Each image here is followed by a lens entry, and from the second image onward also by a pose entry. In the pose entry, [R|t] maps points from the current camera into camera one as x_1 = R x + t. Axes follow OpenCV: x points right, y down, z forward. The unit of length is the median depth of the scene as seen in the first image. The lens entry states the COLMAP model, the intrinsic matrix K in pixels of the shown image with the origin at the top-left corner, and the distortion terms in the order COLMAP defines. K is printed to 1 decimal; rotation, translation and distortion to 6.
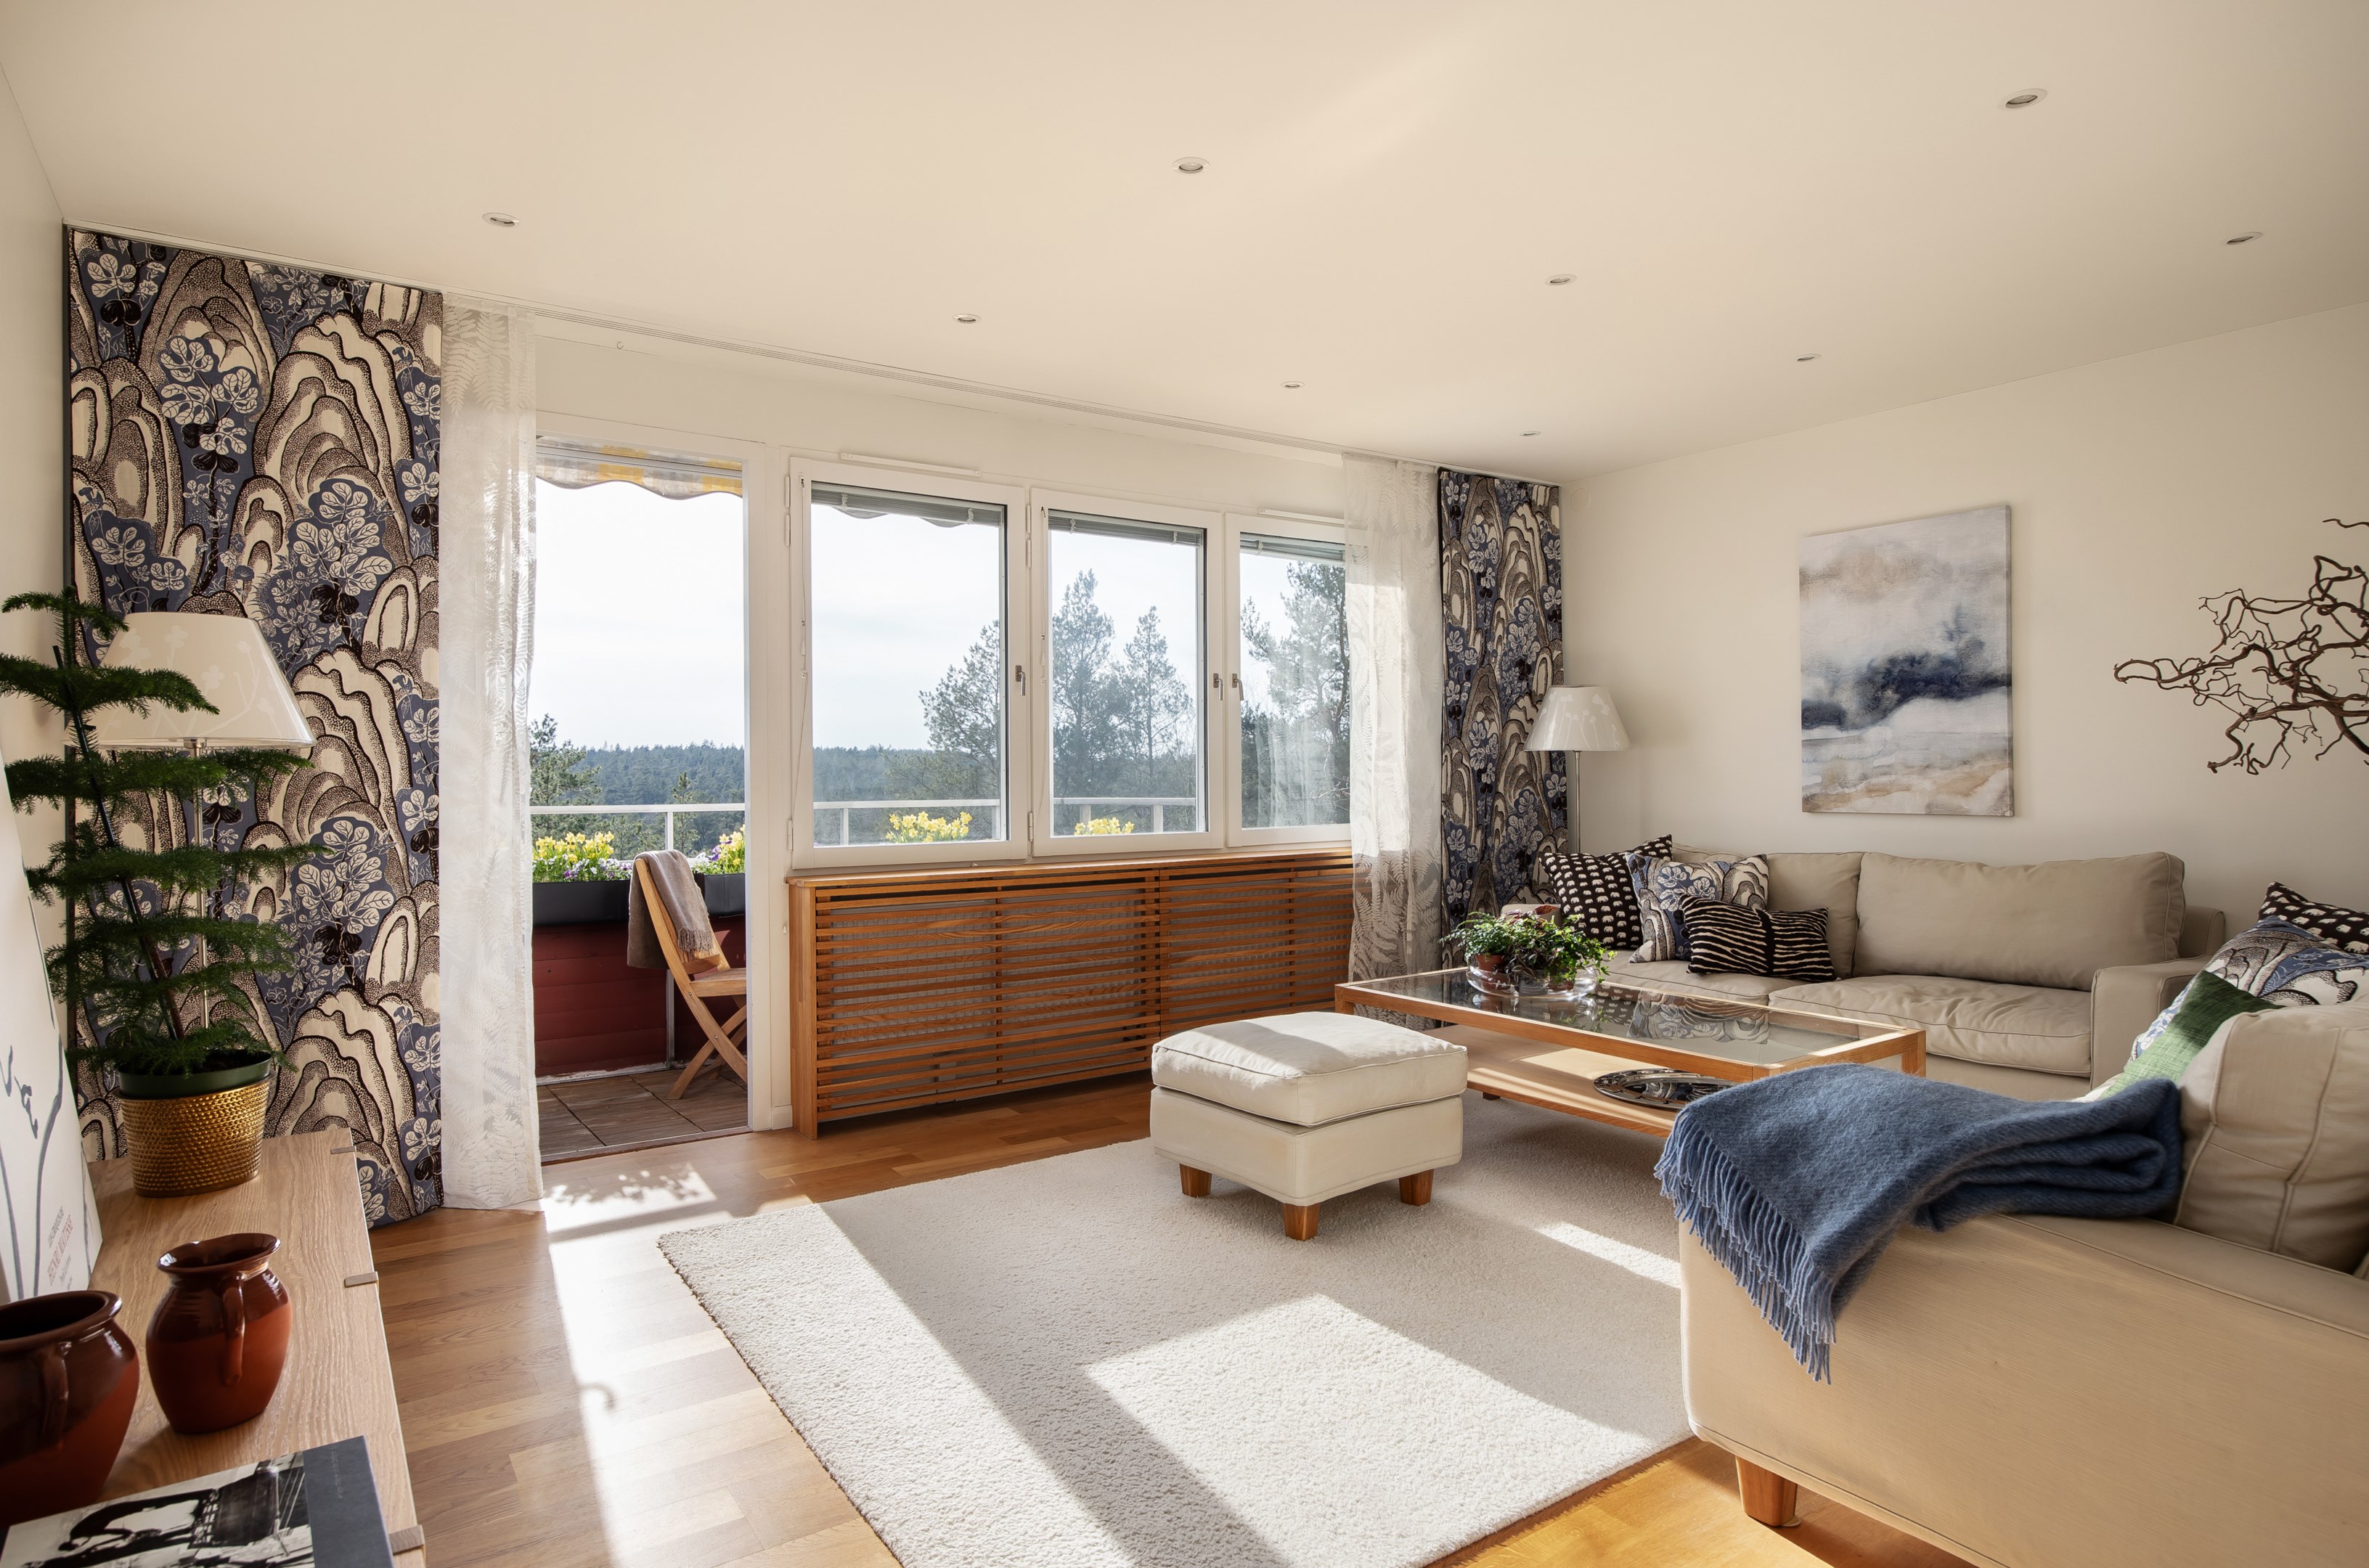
lens RADIAL K [[1317.3, 0, 1188.0], [0, 1317.3, 771.2], [0, 0, 1]] dist [-0.007580, -0.001194]
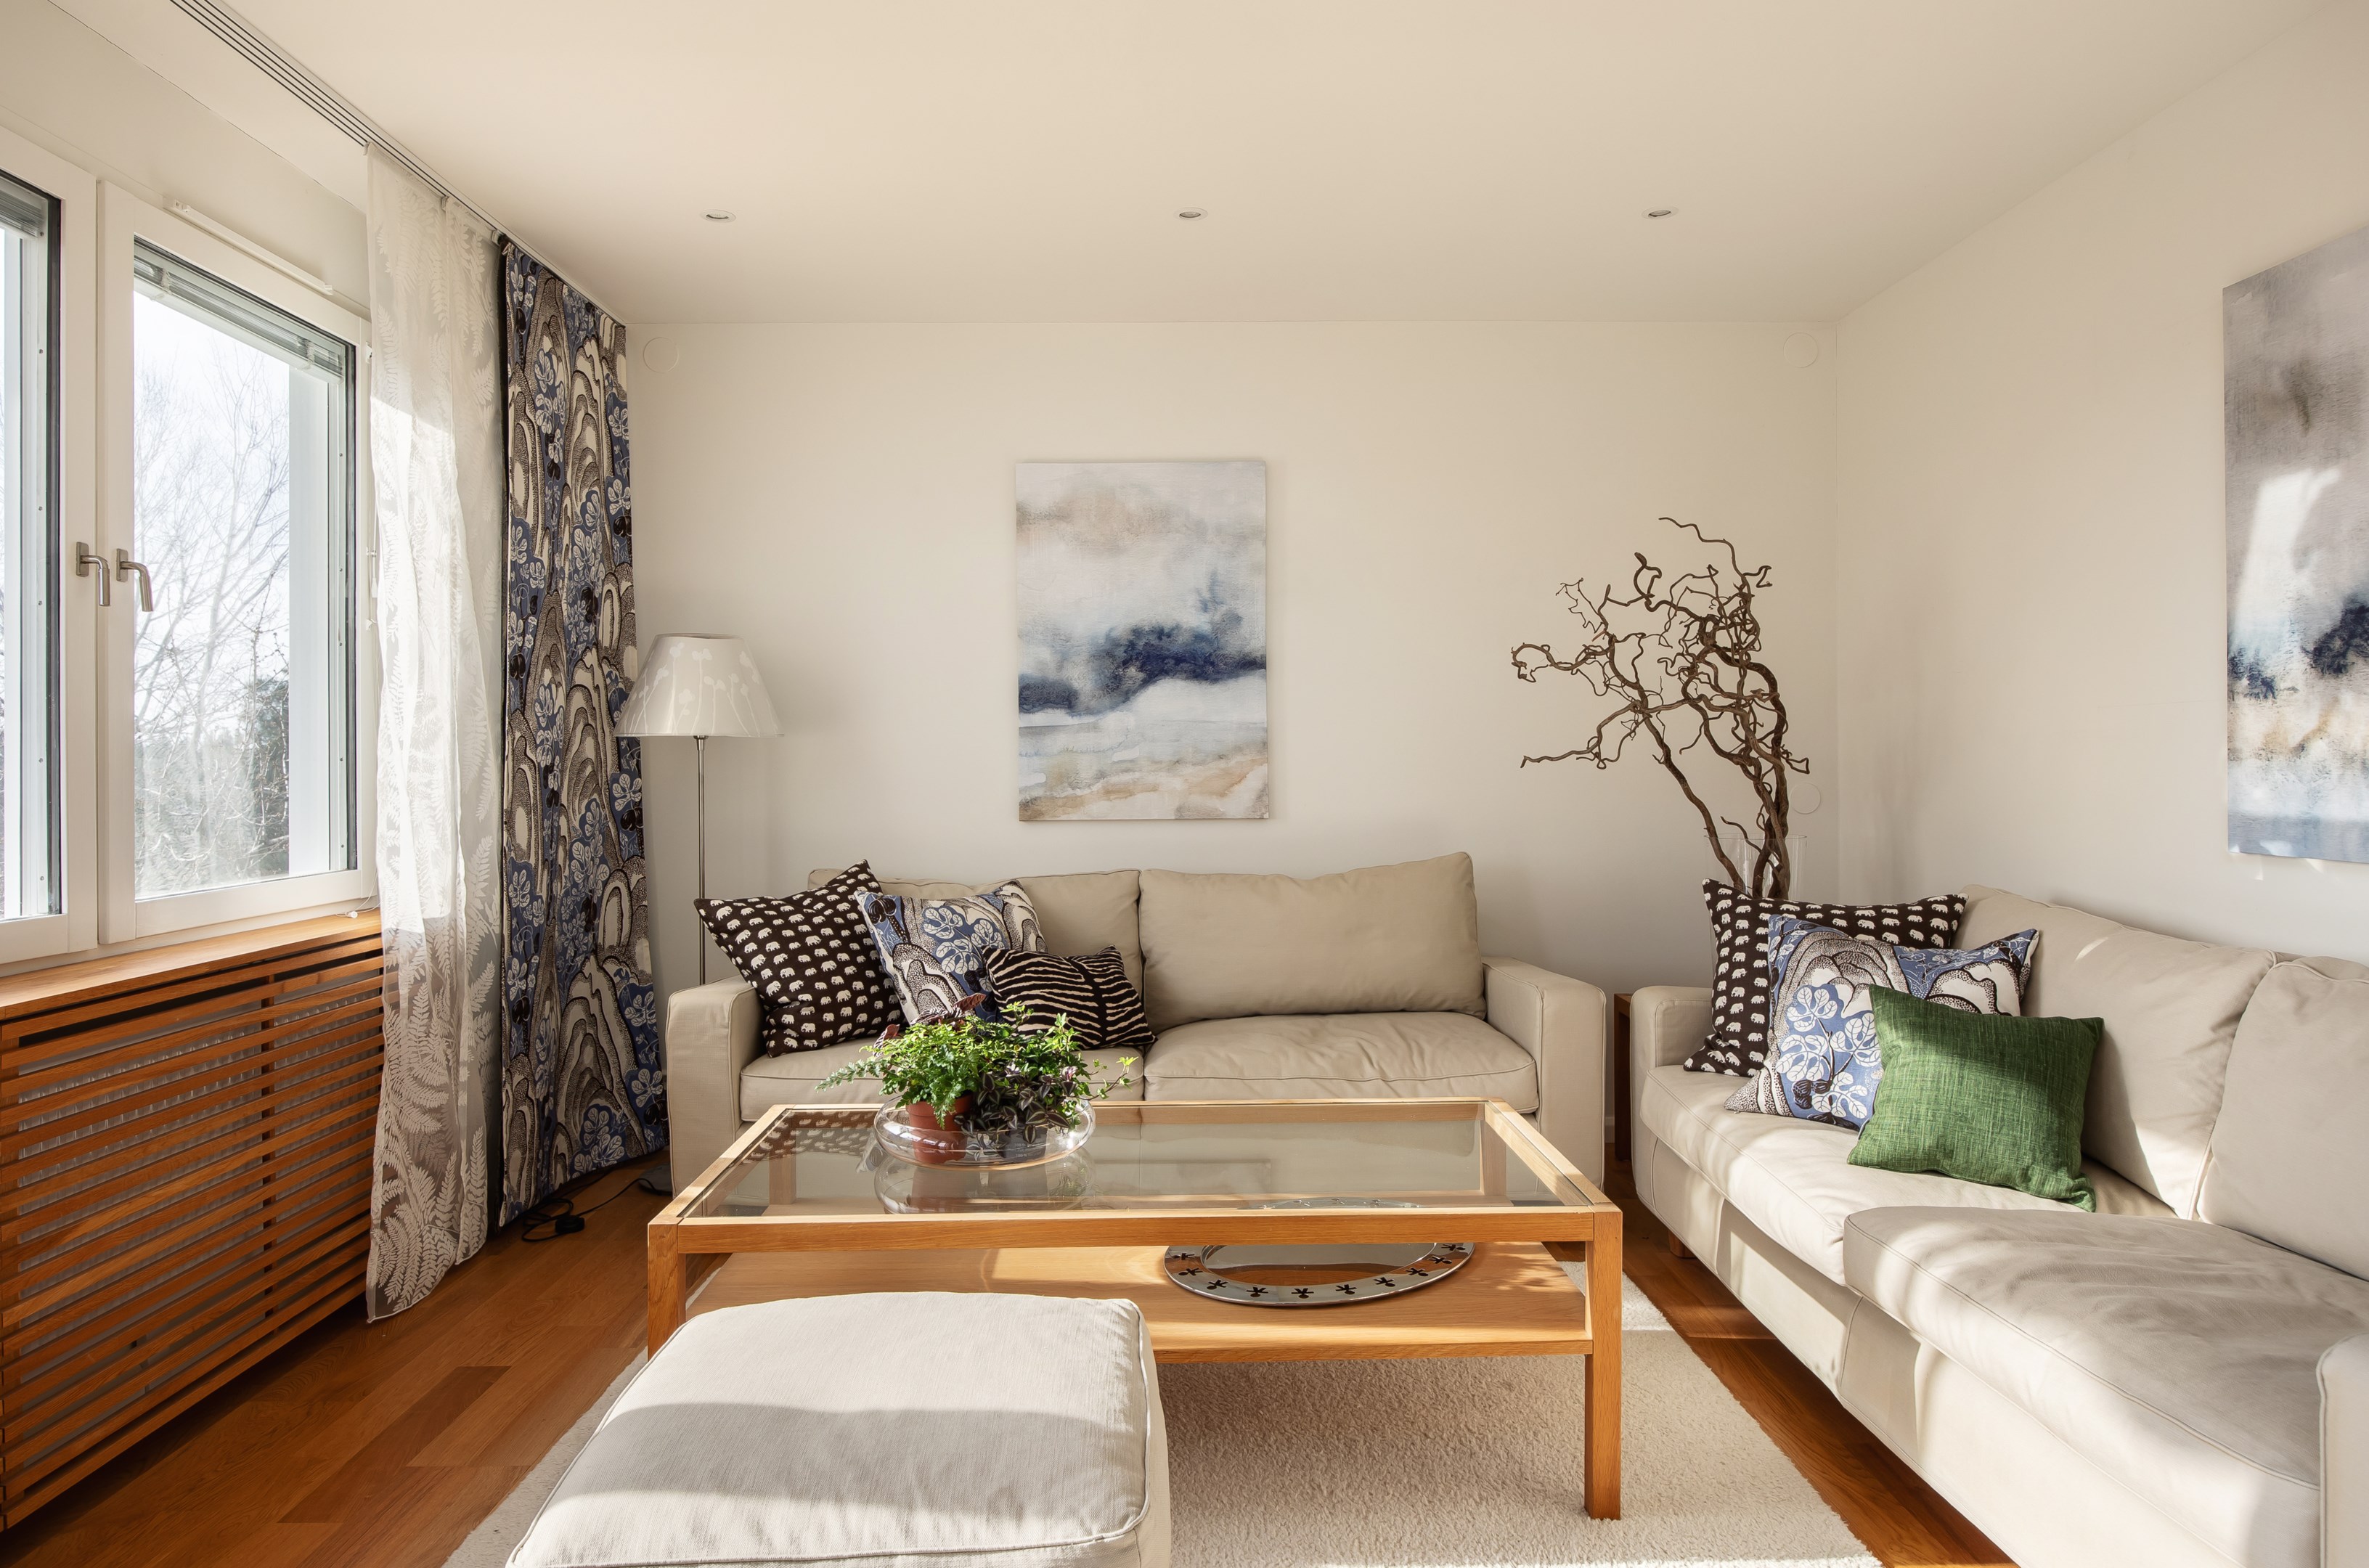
lens RADIAL K [[1425.6, 0, 1163.0], [0, 1425.6, 750.1], [0, 0, 1]] dist [0.004509, 0.000574]
pose [[0.562744, 0.008343, 0.826589, -0.175066], [0.003640, 0.999914, -0.012571, 0.000418], [-0.826624, 0.010084, 0.562665, 0.474013]]
